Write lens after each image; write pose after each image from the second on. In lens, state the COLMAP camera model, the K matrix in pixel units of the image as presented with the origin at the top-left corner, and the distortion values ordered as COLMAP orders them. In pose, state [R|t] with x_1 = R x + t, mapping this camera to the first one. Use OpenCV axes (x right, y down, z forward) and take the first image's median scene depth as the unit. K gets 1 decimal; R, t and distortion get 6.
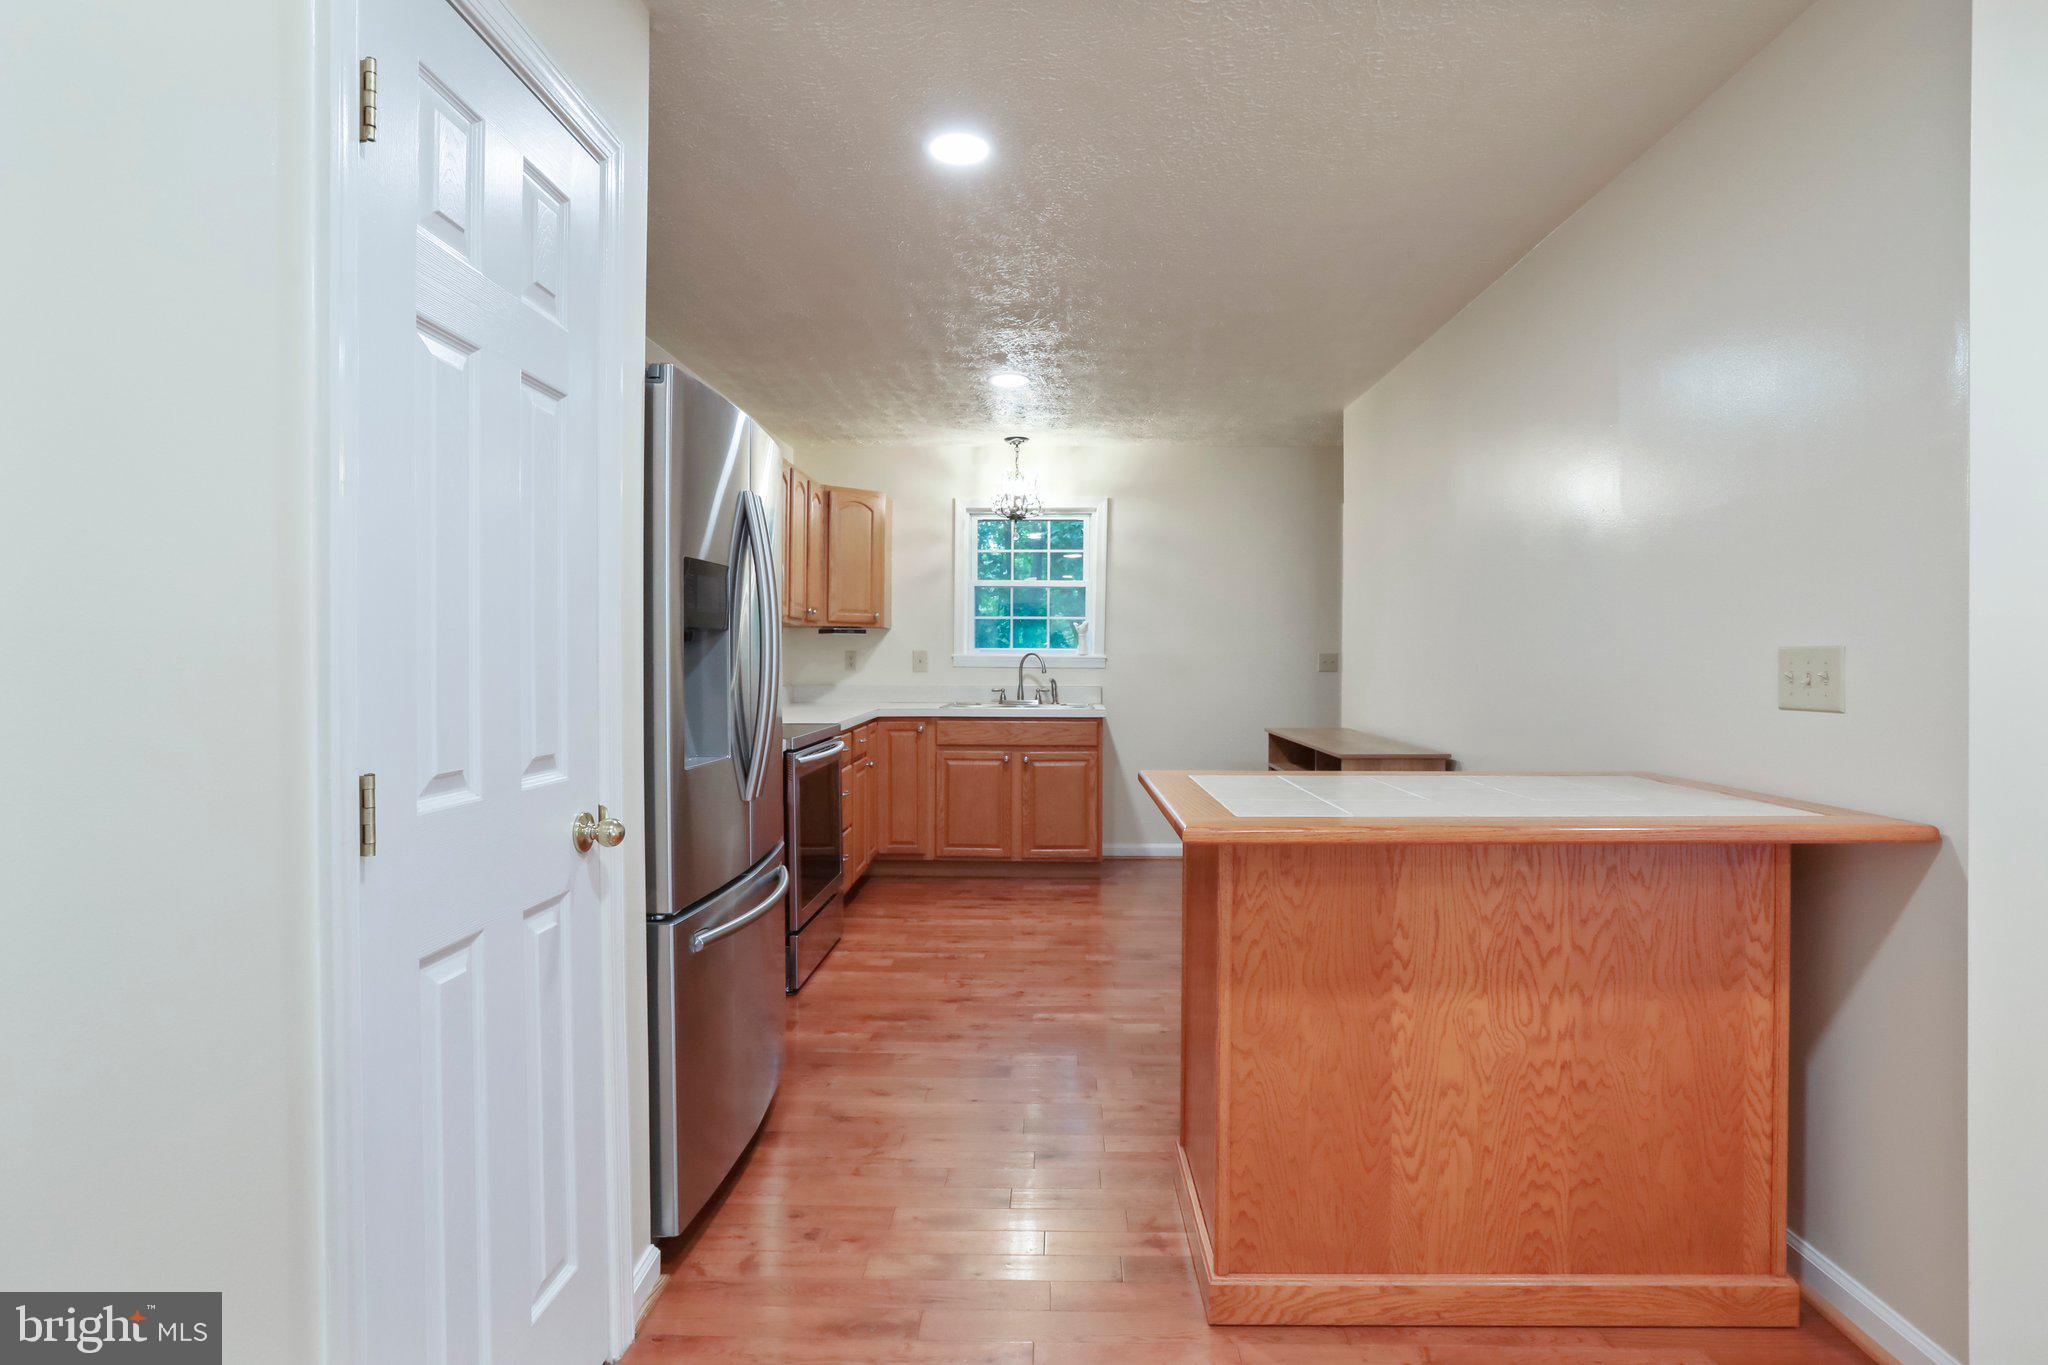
lens RADIAL K [[1043.0, 0, 1027.1], [0, 1043.0, 666.9], [0, 0, 1]] dist [-0.046319, 0.022127]
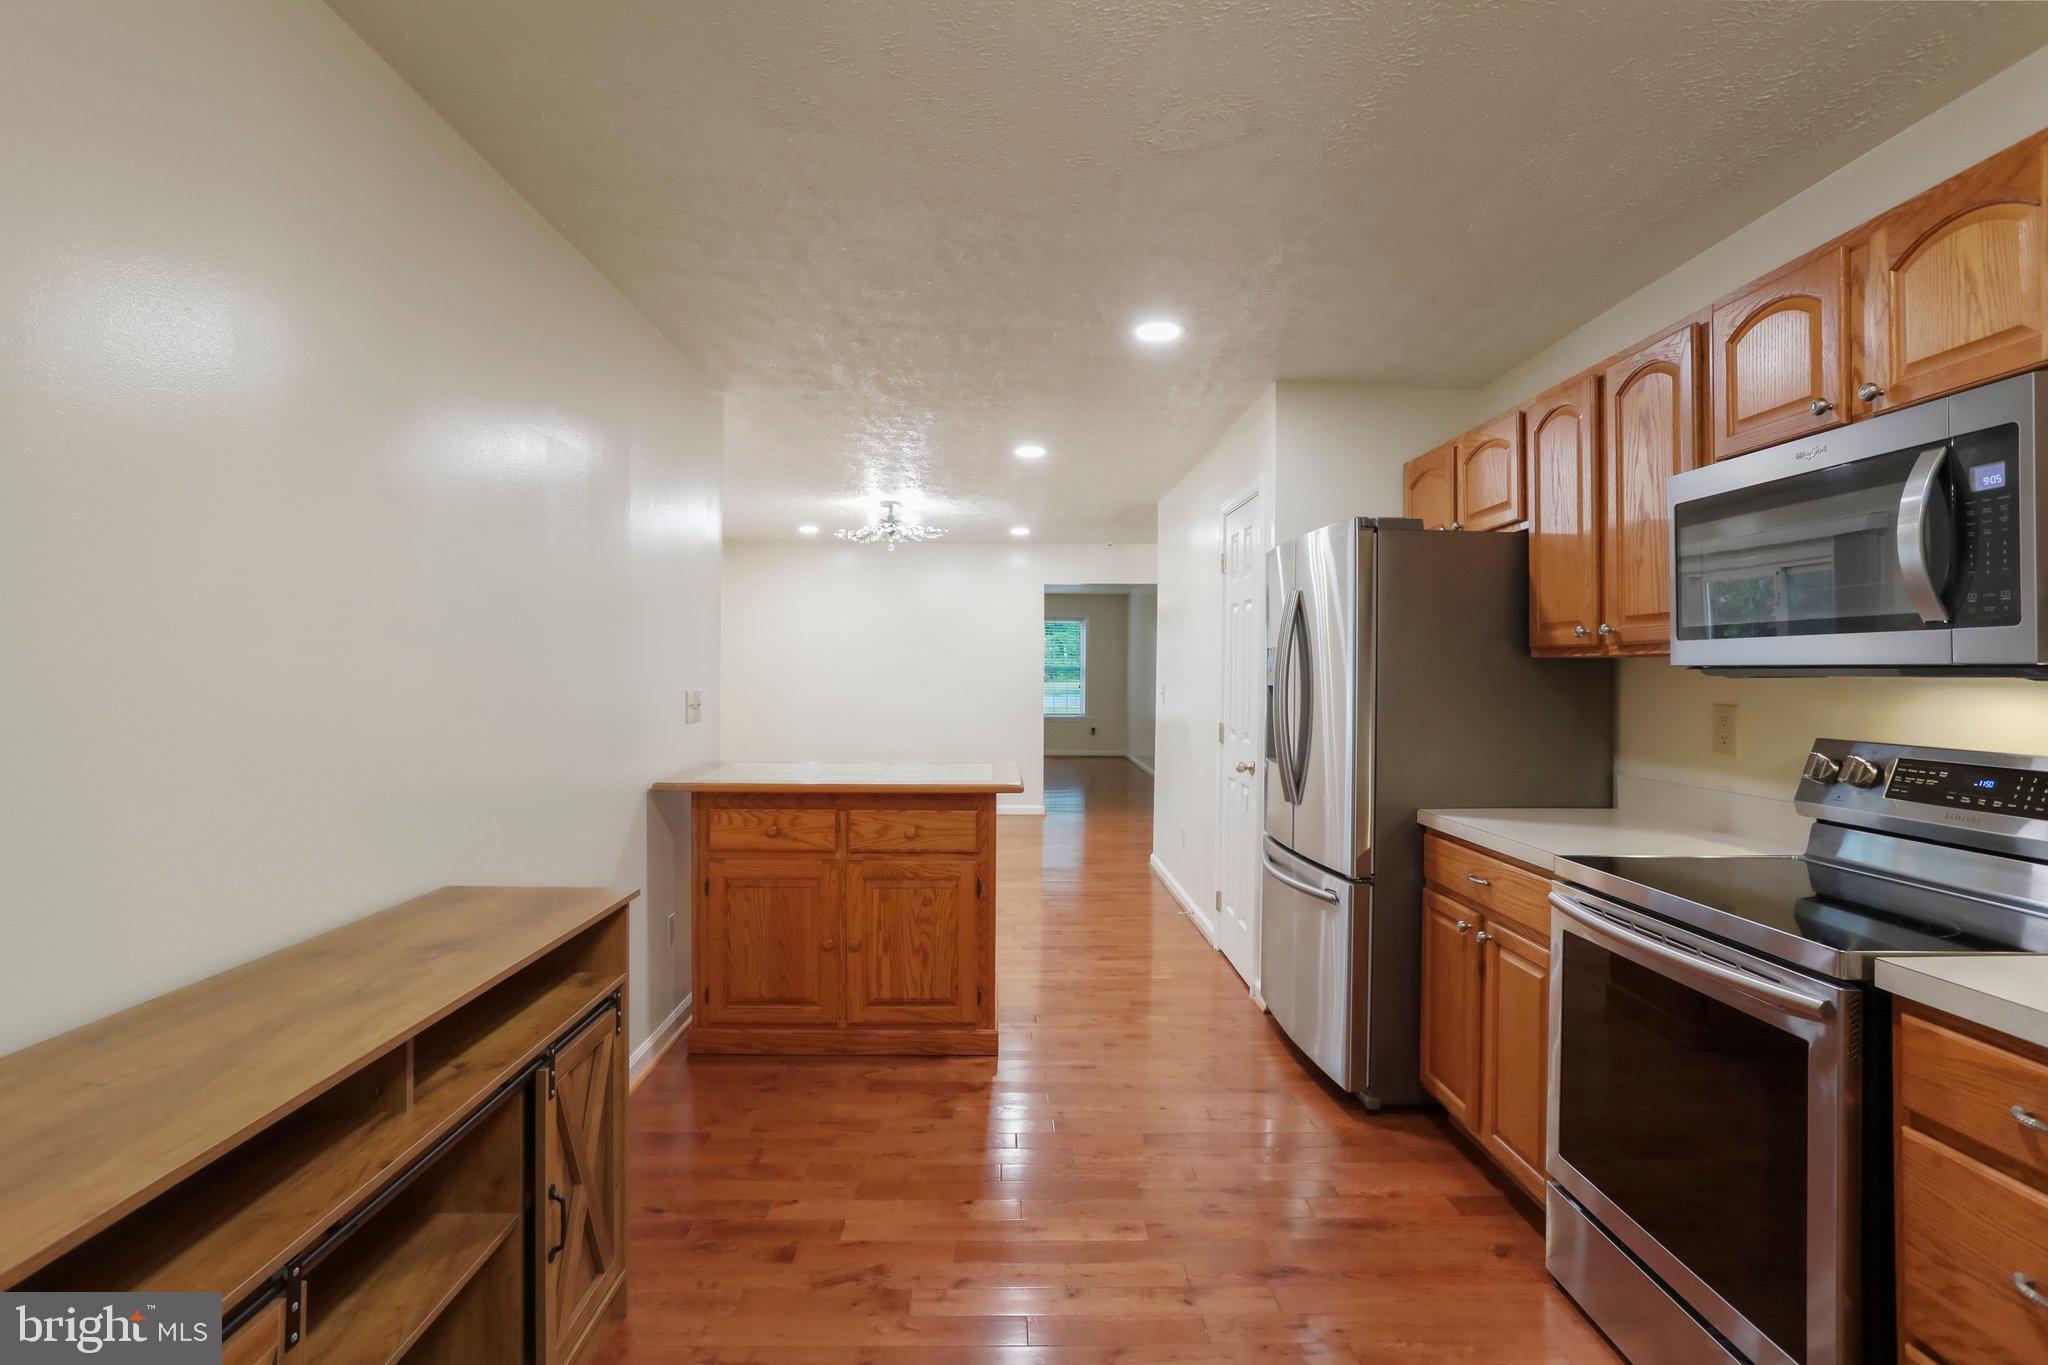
lens RADIAL K [[994.9, 0, 1026.2], [0, 994.9, 663.6], [0, 0, 1]] dist [-0.052029, 0.027723]
pose [[-0.998553, -0.005900, -0.053453, 0.078182], [-0.006004, 0.999980, 0.001771, -0.029643], [0.053442, 0.002089, -0.998569, 1.032177]]
